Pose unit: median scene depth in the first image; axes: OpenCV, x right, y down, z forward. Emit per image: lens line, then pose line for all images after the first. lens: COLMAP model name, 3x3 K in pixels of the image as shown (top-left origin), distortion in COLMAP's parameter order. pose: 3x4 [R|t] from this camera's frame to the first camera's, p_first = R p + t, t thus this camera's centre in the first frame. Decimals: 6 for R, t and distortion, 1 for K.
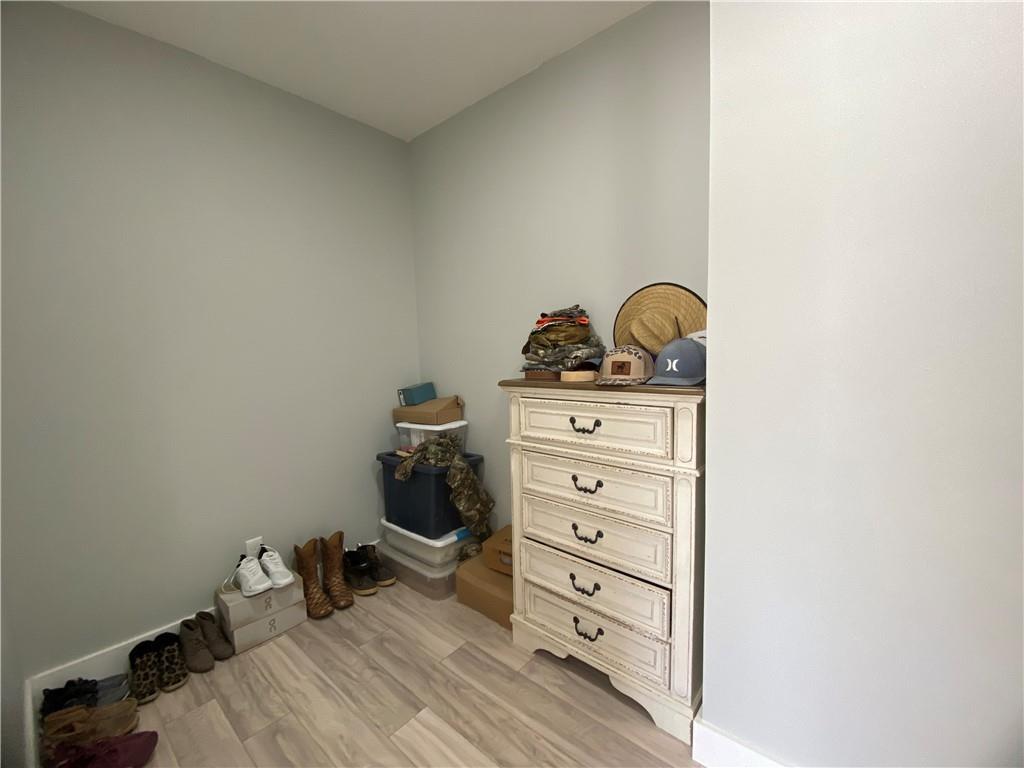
lens RADIAL K [[408.8, 0, 510.1], [0, 408.8, 388.3], [0, 0, 1]] dist [0.027295, -0.024844]
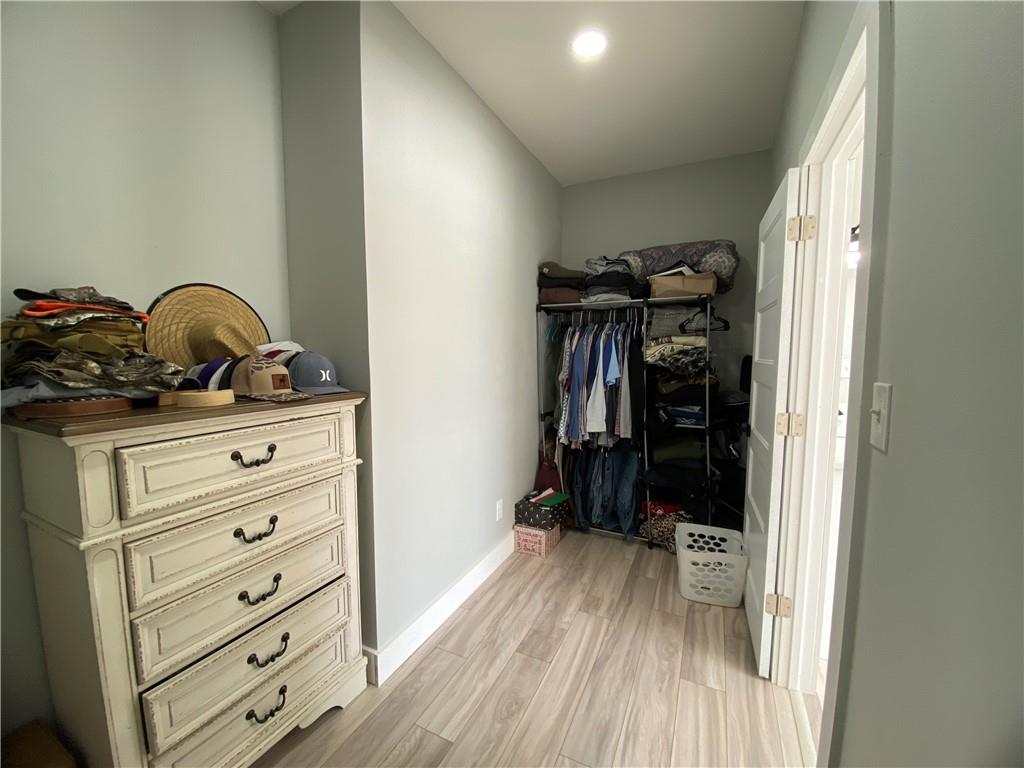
lens RADIAL K [[408.8, 0, 510.1], [0, 408.8, 388.3], [0, 0, 1]] dist [0.027295, -0.024844]
pose [[-0.247306, -0.061601, 0.966977, -0.729137], [0.091948, 0.991981, 0.086710, -0.066386], [-0.964565, 0.110355, -0.239659, 0.722996]]
